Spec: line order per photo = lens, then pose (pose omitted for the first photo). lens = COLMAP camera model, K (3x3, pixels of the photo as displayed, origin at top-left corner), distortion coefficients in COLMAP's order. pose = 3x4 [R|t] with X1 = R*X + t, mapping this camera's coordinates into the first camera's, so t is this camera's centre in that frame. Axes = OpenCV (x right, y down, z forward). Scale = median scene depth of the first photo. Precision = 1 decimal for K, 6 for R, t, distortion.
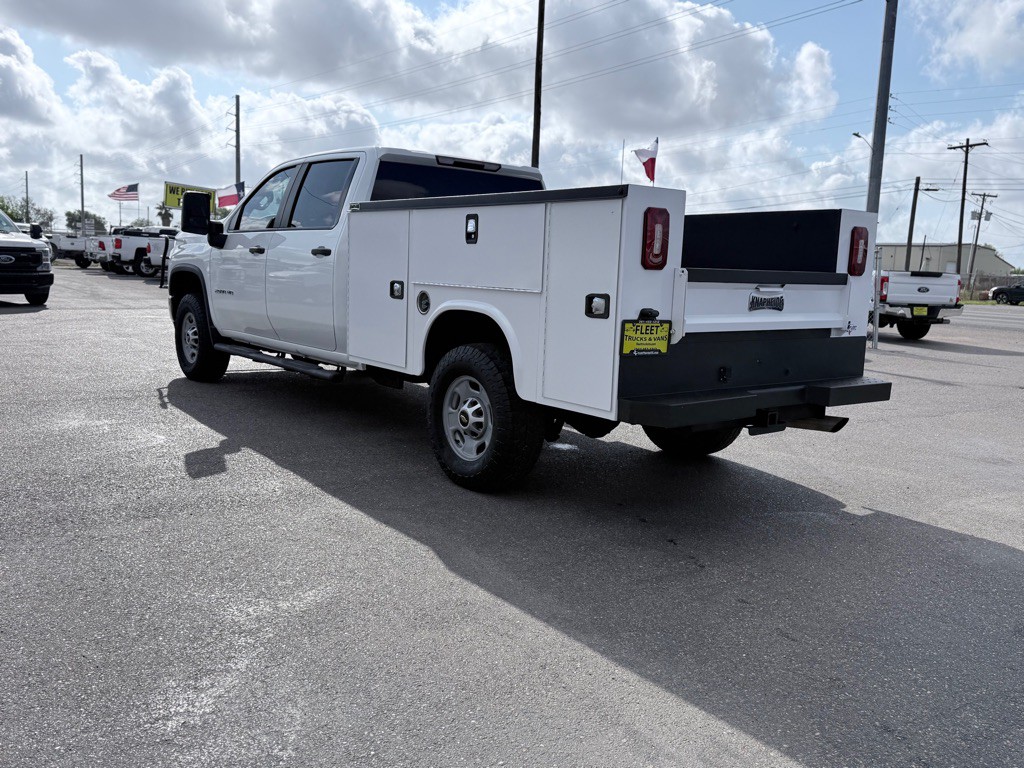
lens RADIAL K [[856.6, 0, 512.0], [0, 856.6, 384.0], [0, 0, 1]] dist [0.124718, -0.180043]
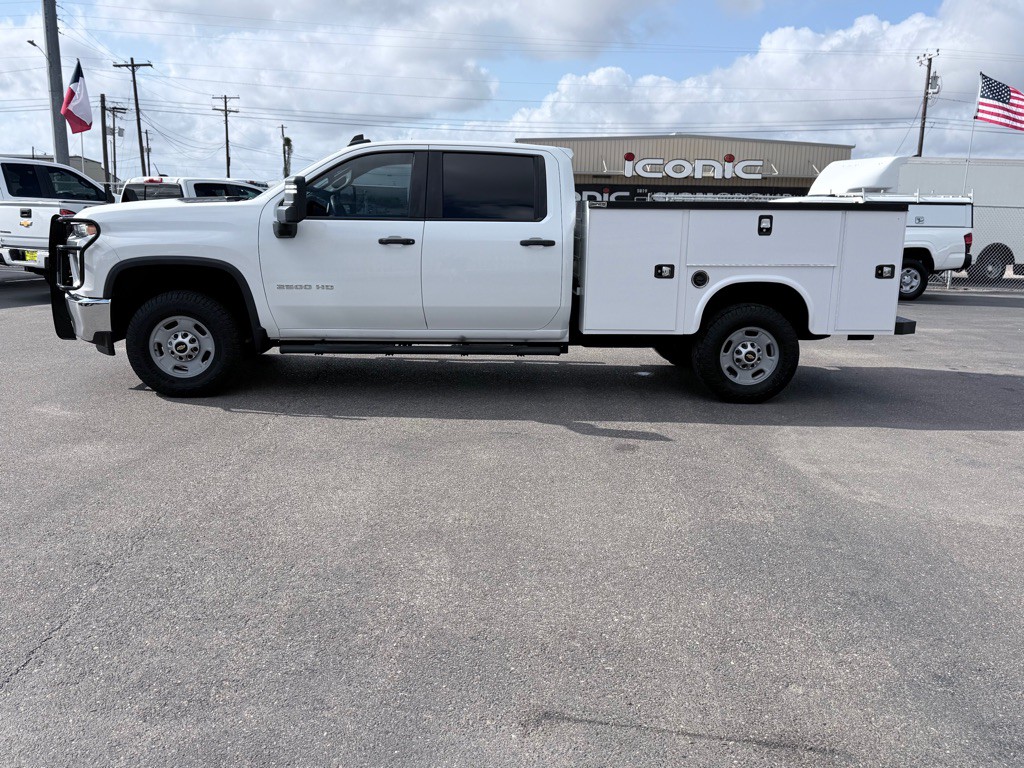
lens RADIAL K [[856.6, 0, 512.0], [0, 856.6, 384.0], [0, 0, 1]] dist [0.124718, -0.180043]
pose [[0.564815, -0.198146, 0.801076, -0.442694], [0.116865, 0.980167, 0.160046, -0.058979], [-0.816901, 0.003221, 0.576769, 0.146671]]
